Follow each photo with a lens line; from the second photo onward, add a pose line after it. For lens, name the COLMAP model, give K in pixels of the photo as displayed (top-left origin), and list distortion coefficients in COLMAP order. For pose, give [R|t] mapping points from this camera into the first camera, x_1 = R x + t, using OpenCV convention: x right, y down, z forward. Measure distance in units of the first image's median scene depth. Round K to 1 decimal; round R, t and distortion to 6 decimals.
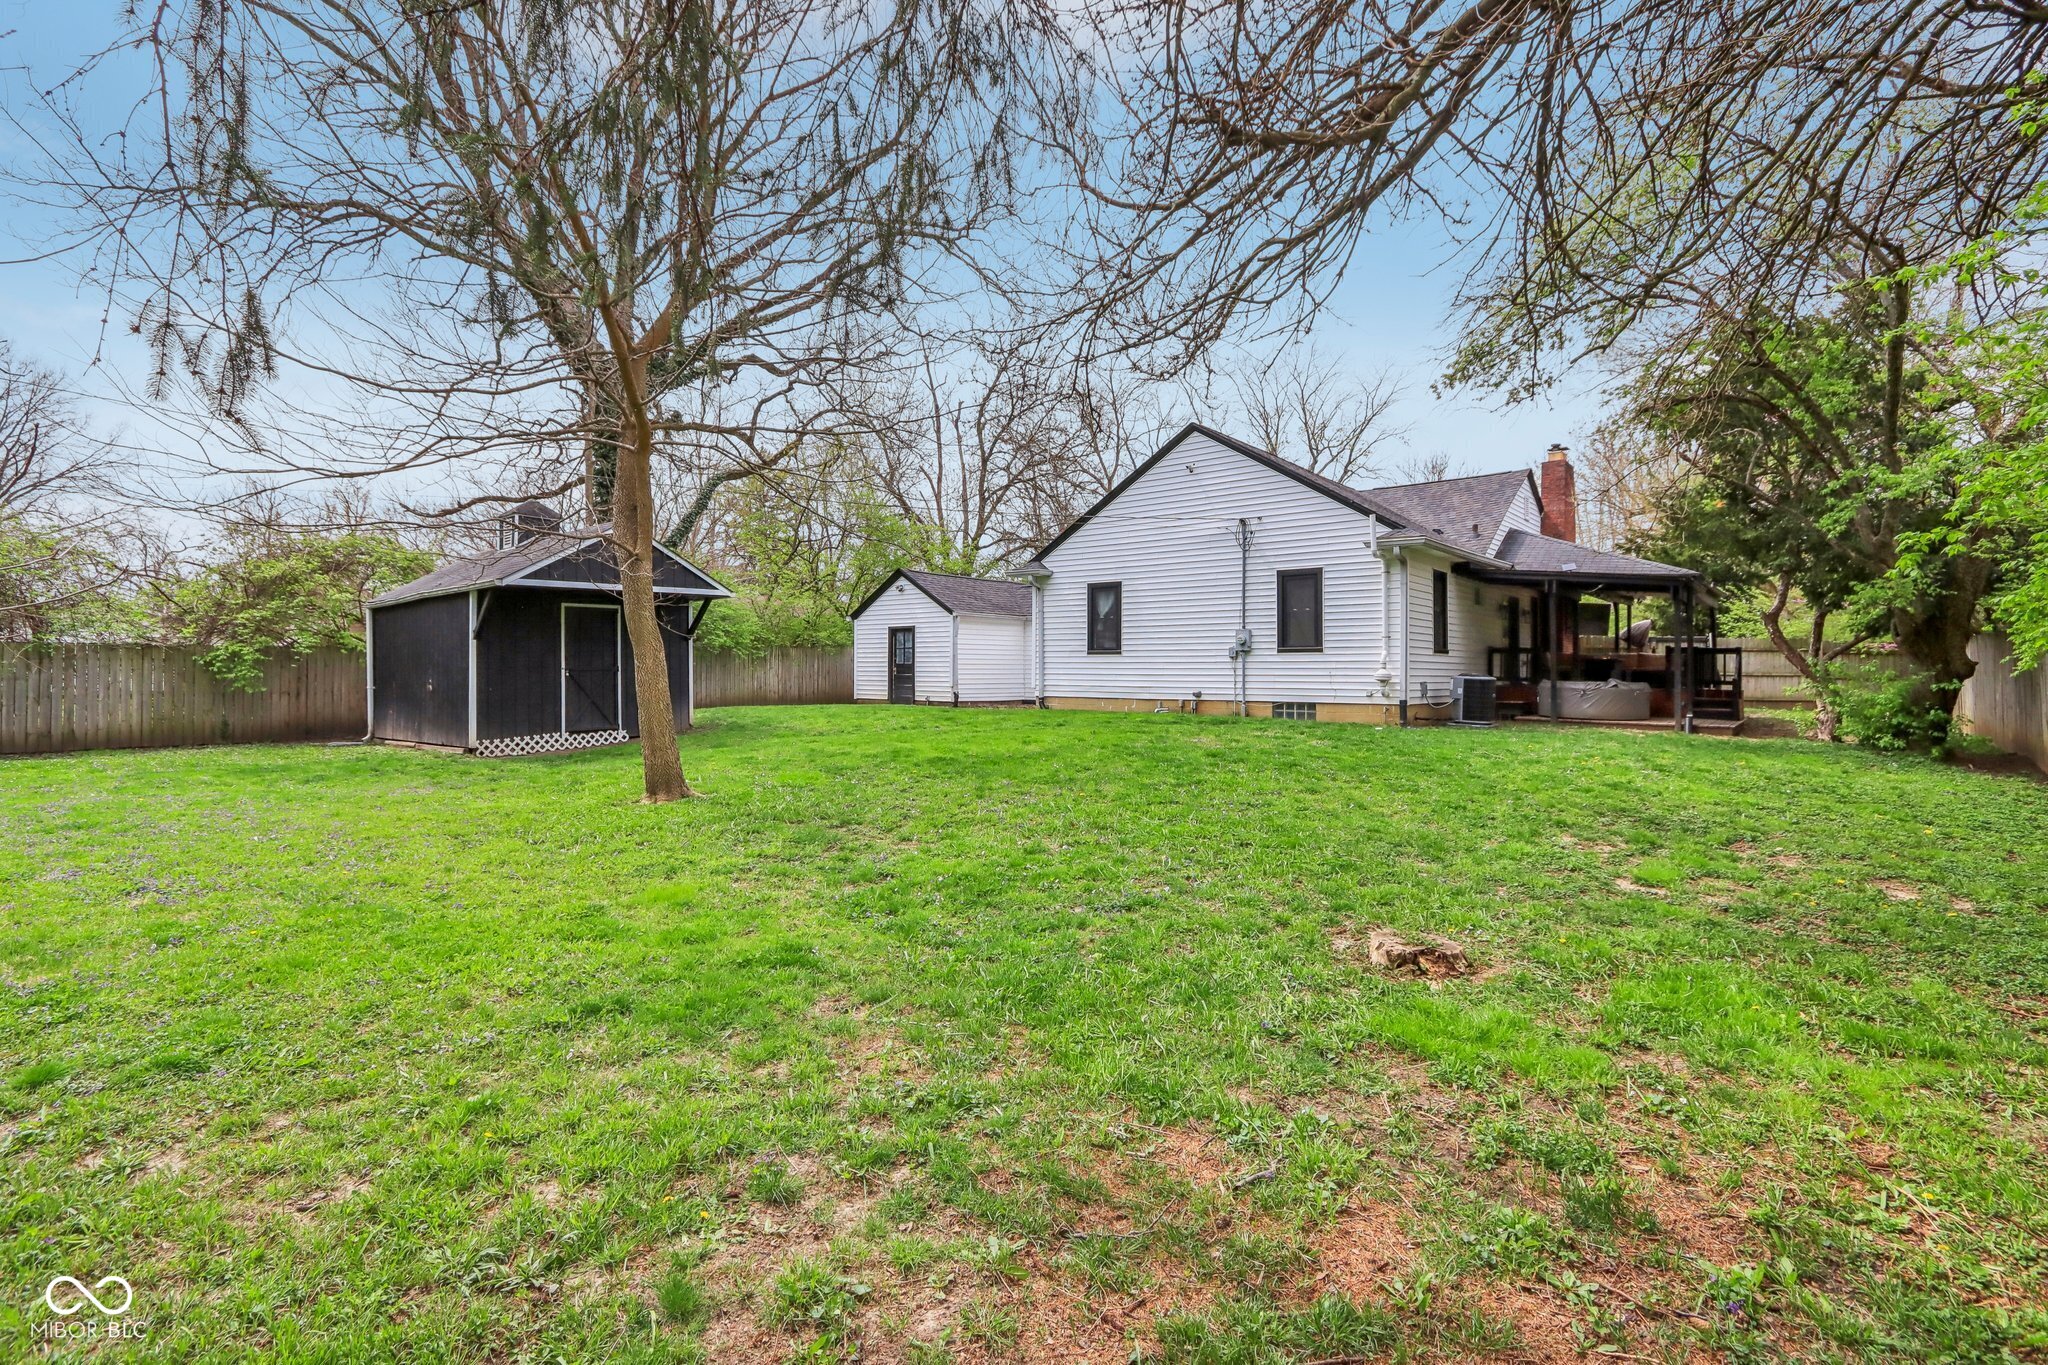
lens RADIAL K [[913.1, 0, 1024.0], [0, 913.1, 682.5], [0, 0, 1]] dist [-0.022285, -0.000105]
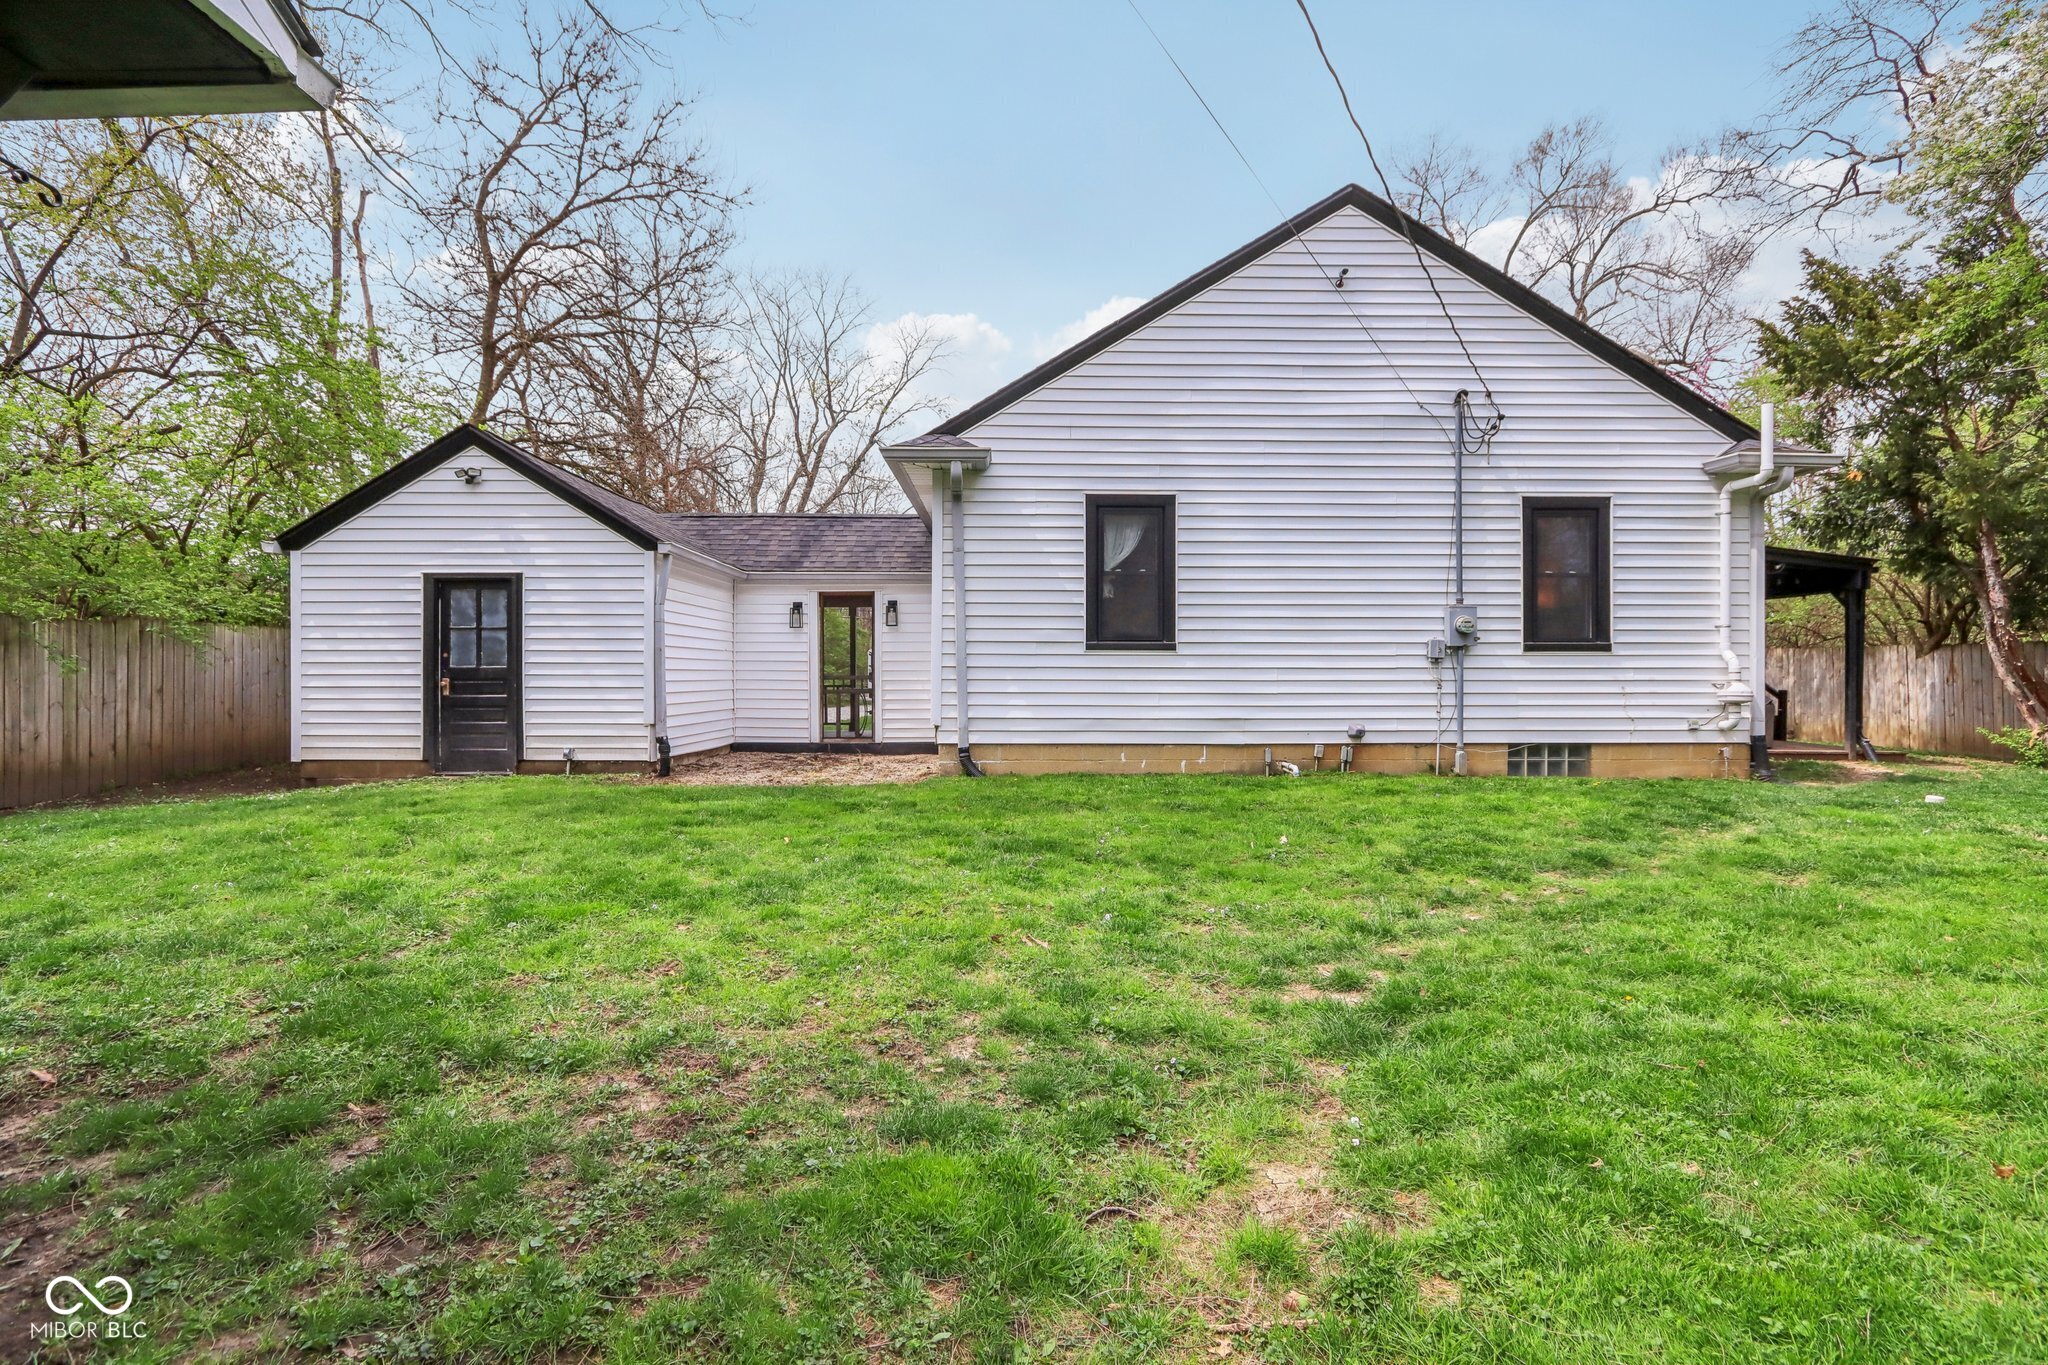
lens RADIAL K [[913.1, 0, 1024.0], [0, 913.1, 682.5], [0, 0, 1]] dist [-0.022285, -0.000105]
pose [[0.771037, -0.017751, 0.636542, -0.249872], [0.009625, 0.999822, 0.016224, -0.022935], [-0.636717, -0.006382, 0.771071, 0.683205]]
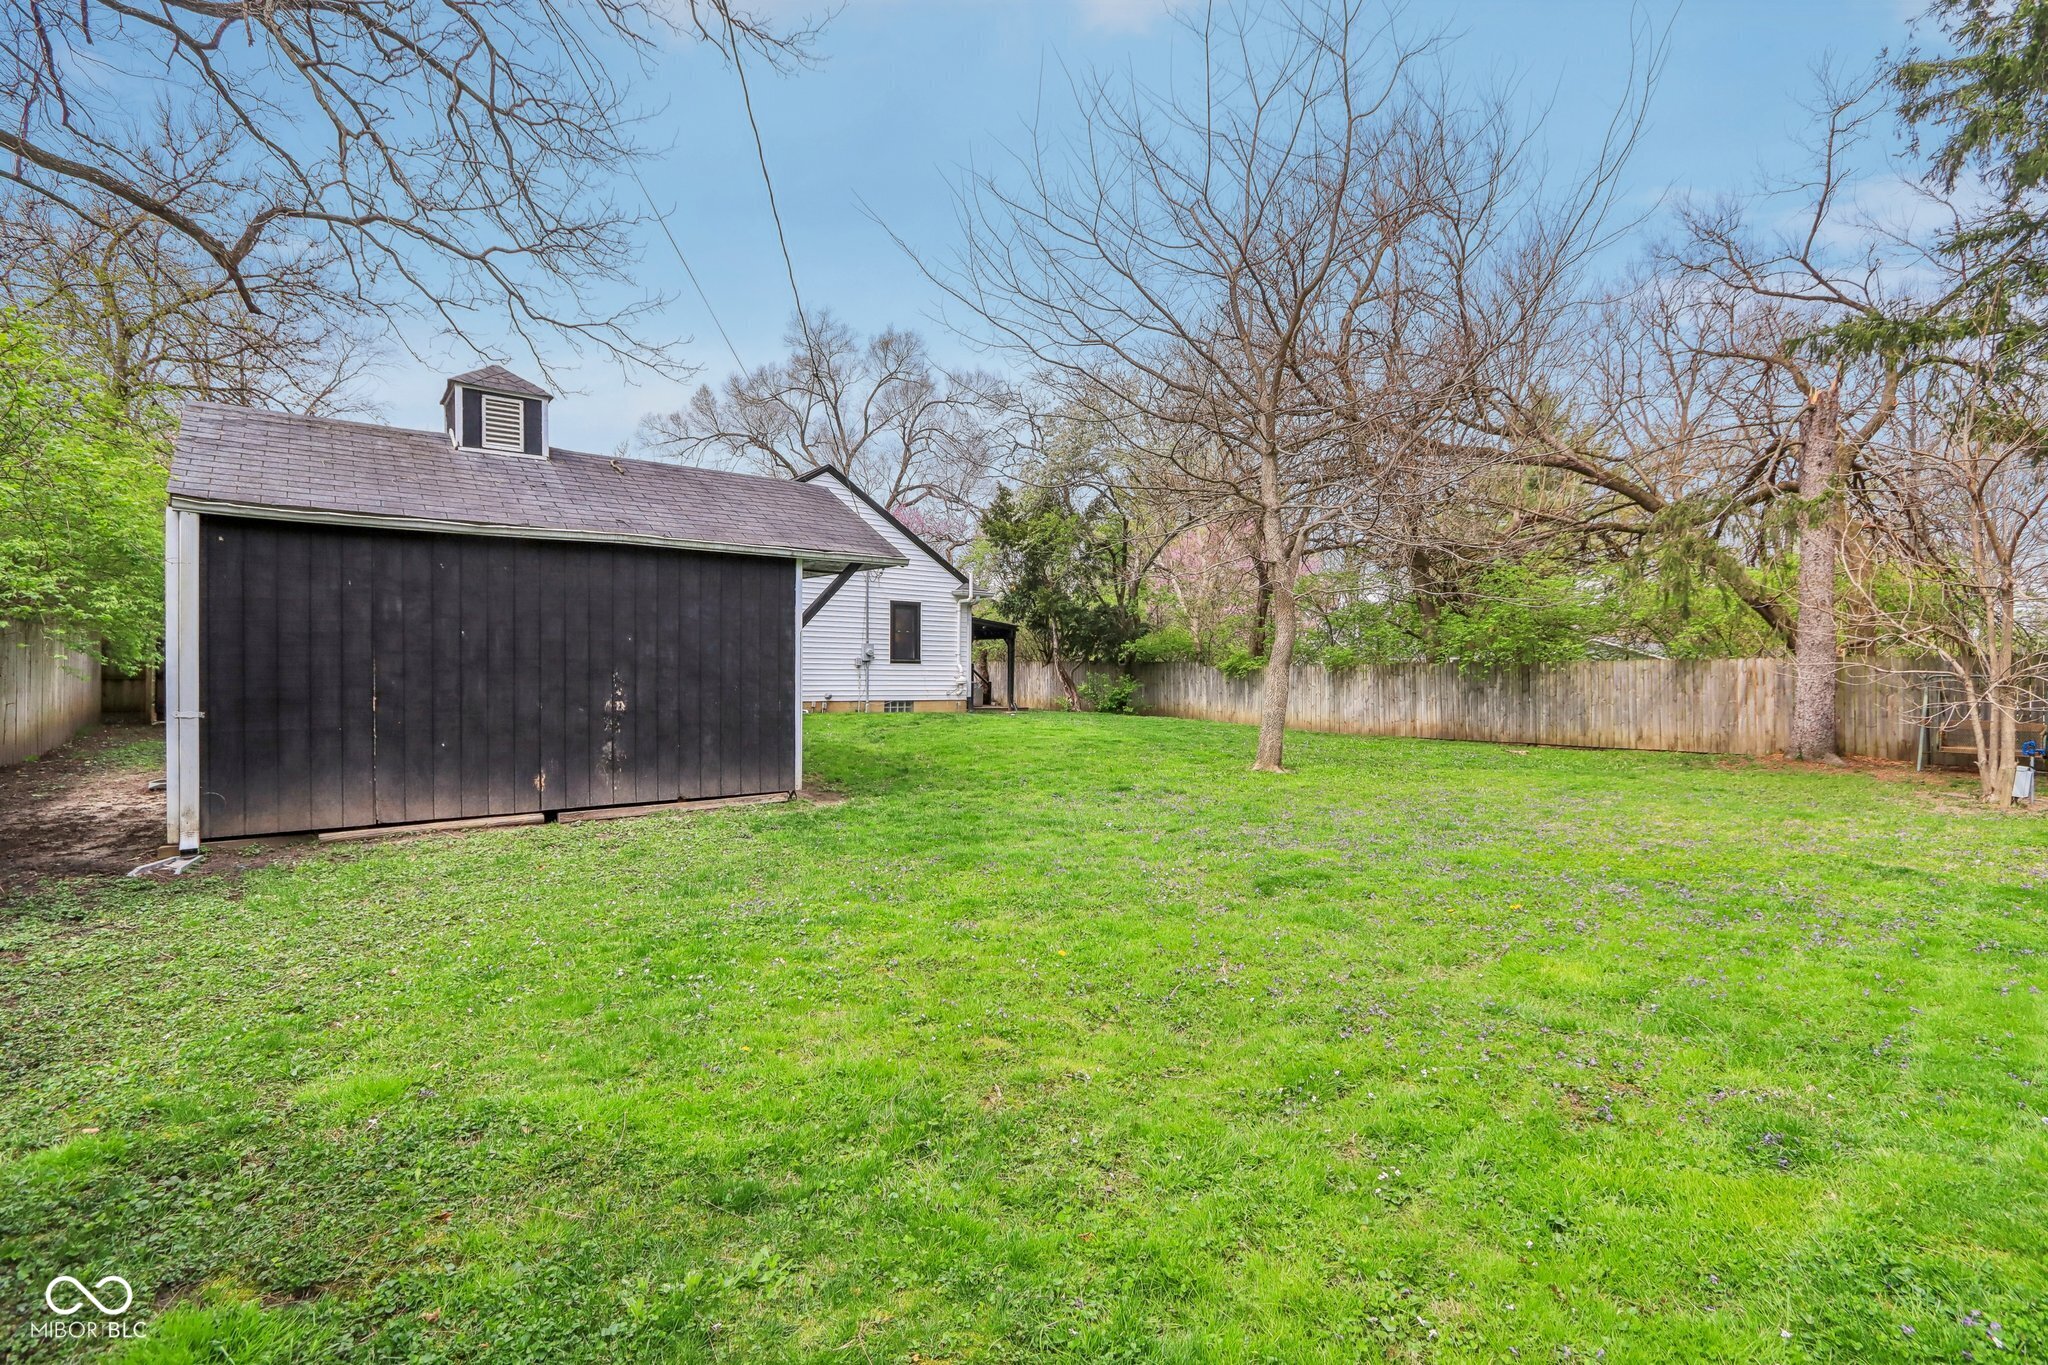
lens RADIAL K [[913.1, 0, 1024.0], [0, 913.1, 682.5], [0, 0, 1]] dist [-0.022285, -0.000105]
pose [[0.192822, -0.014875, 0.981121, -0.859064], [-0.004096, 0.999864, 0.015964, -0.023416], [-0.981225, -0.007097, 0.192735, 0.489027]]
